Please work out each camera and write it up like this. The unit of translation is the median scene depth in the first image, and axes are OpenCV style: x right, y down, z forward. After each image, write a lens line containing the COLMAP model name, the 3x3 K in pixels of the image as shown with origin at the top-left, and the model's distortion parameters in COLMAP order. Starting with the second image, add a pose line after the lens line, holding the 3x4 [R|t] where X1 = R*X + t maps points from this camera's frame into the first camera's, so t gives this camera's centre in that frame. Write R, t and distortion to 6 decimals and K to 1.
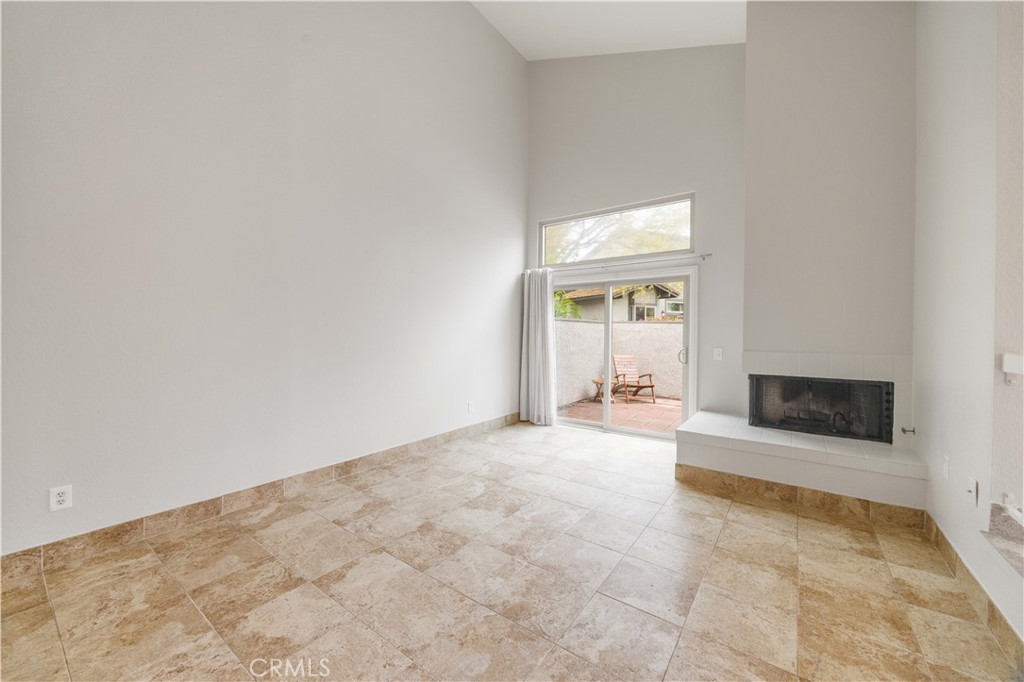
lens RADIAL K [[392.1, 0, 510.6], [0, 392.1, 339.5], [0, 0, 1]] dist [-0.000007, 0.000025]
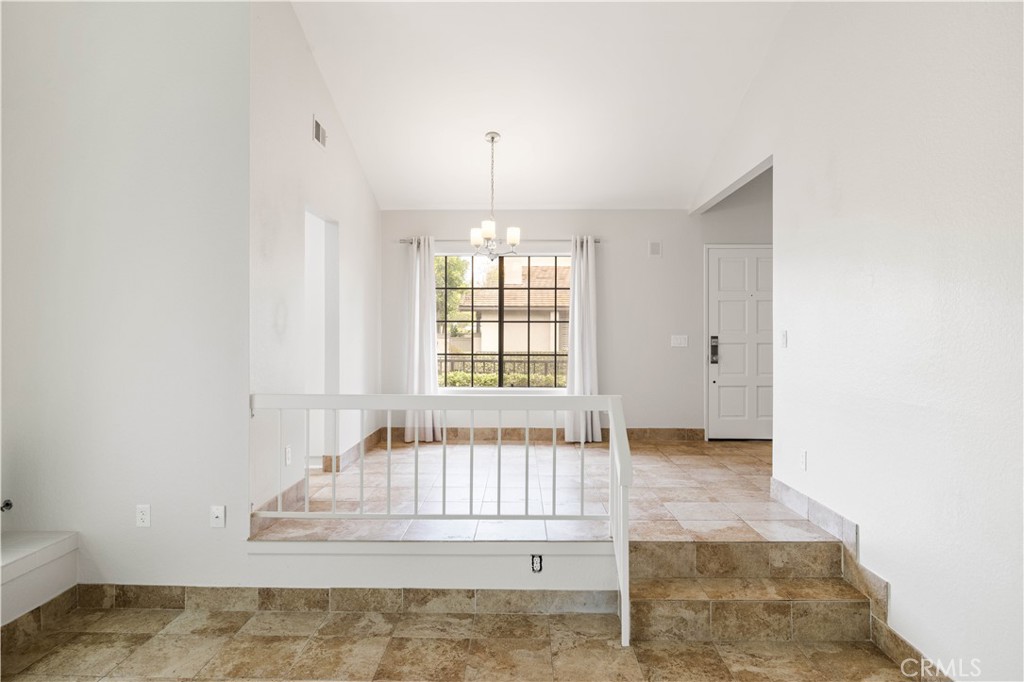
lens RADIAL K [[620.6, 0, 512.0], [0, 620.6, 341.0], [0, 0, 1]] dist [-0.004499, -0.000598]
pose [[-0.584416, -0.013425, 0.811343, -0.552026], [0.005686, 0.999771, 0.020638, -0.111760], [-0.811435, 0.016674, -0.584205, 0.936053]]
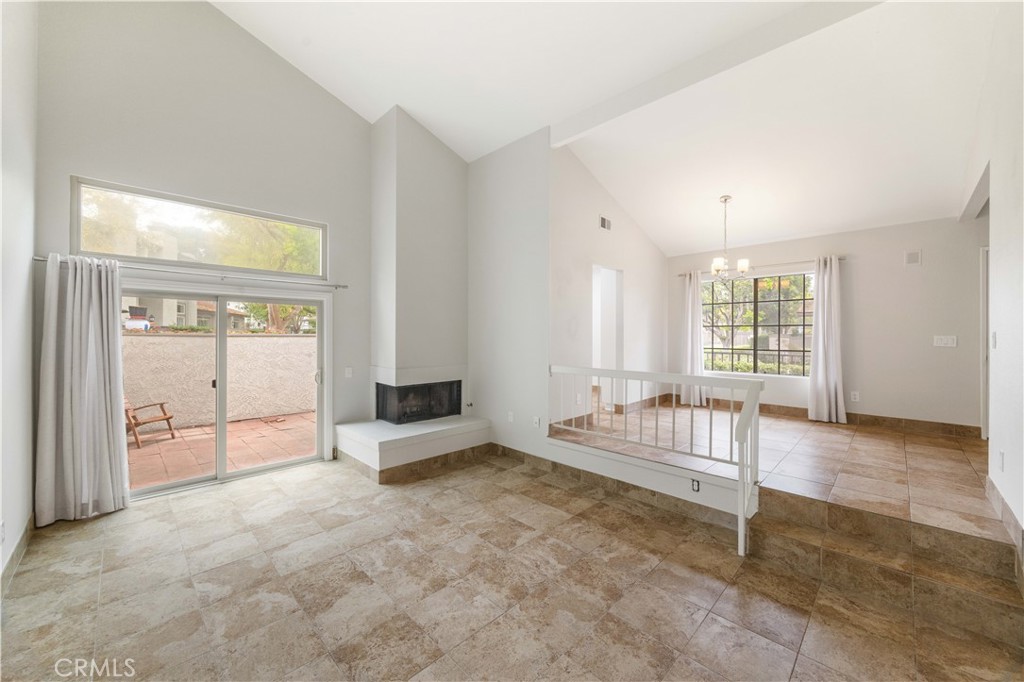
lens RADIAL K [[392.1, 0, 510.6], [0, 392.1, 339.5], [0, 0, 1]] dist [-0.000007, 0.000025]
pose [[0.147231, -0.016834, 0.988959, -0.843240], [0.012082, 0.999811, 0.015220, -0.112107], [-0.989028, 0.009707, 0.147406, 0.551129]]
